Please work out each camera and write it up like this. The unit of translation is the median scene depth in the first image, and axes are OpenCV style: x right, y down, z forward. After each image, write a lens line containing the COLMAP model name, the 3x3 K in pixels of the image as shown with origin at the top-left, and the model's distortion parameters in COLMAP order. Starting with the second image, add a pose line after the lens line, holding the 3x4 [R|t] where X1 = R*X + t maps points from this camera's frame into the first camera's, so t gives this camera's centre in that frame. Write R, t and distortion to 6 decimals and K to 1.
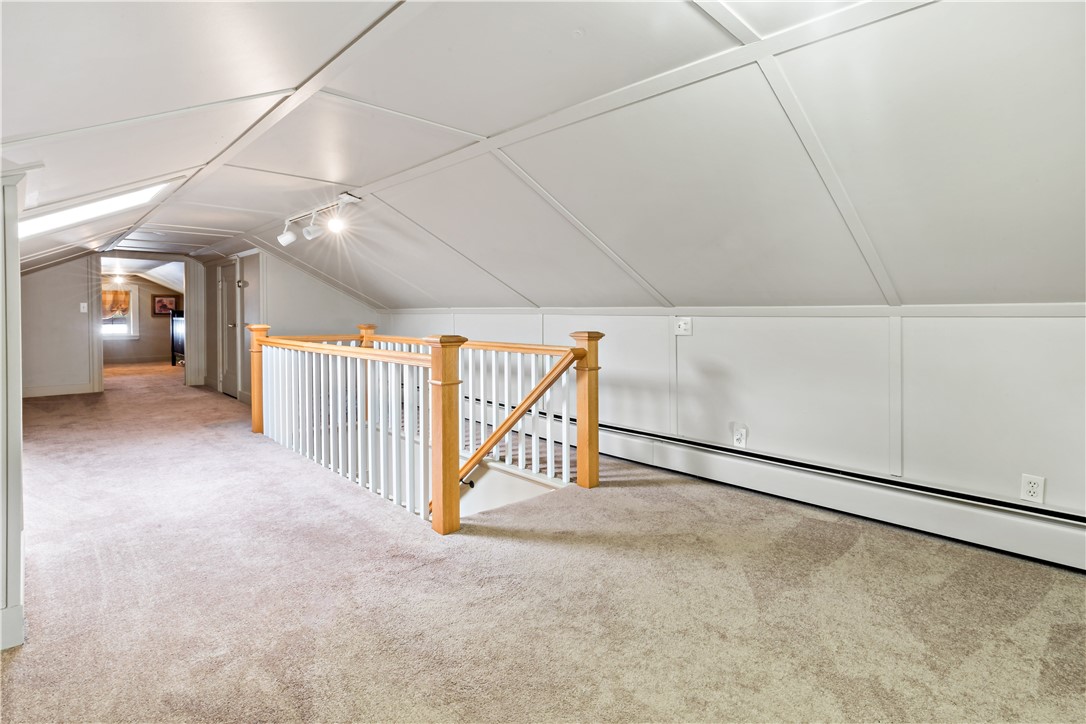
lens RADIAL K [[521.5, 0, 542.4], [0, 521.5, 318.9], [0, 0, 1]] dist [-0.000167, -0.000012]
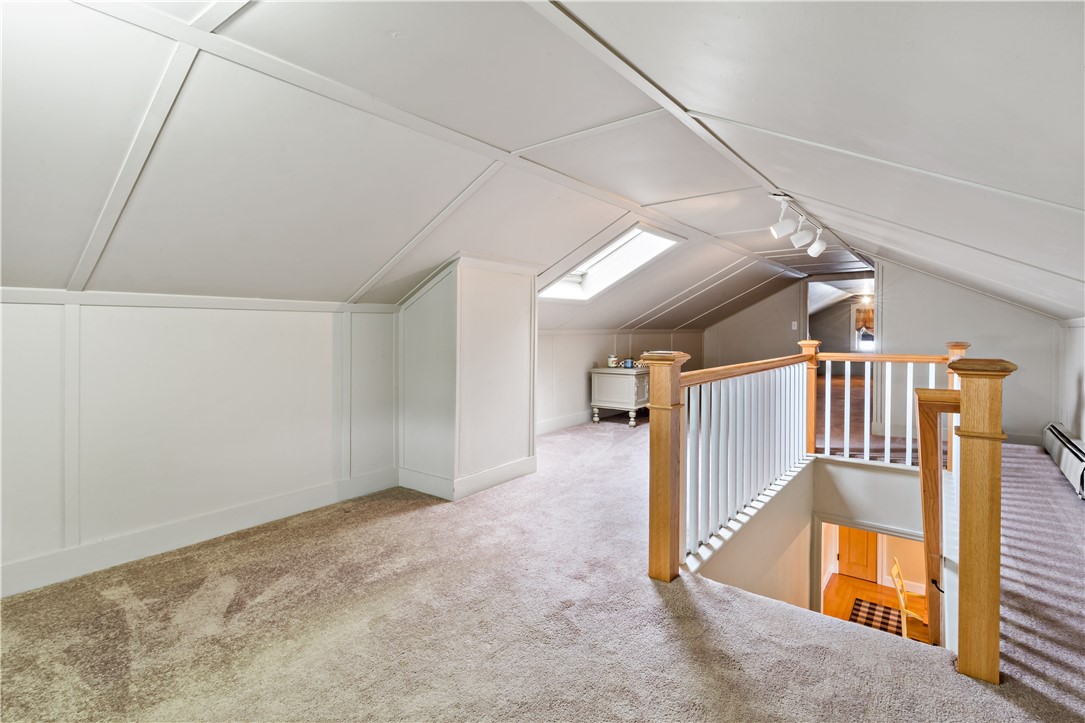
lens RADIAL K [[528.9, 0, 541.7], [0, 528.9, 339.1], [0, 0, 1]] dist [0.000281, -0.000006]
pose [[0.132284, 0.008275, -0.991177, 0.249025], [-0.008223, 0.999940, 0.007251, 0.005333], [0.991178, 0.007191, 0.132344, 0.262898]]
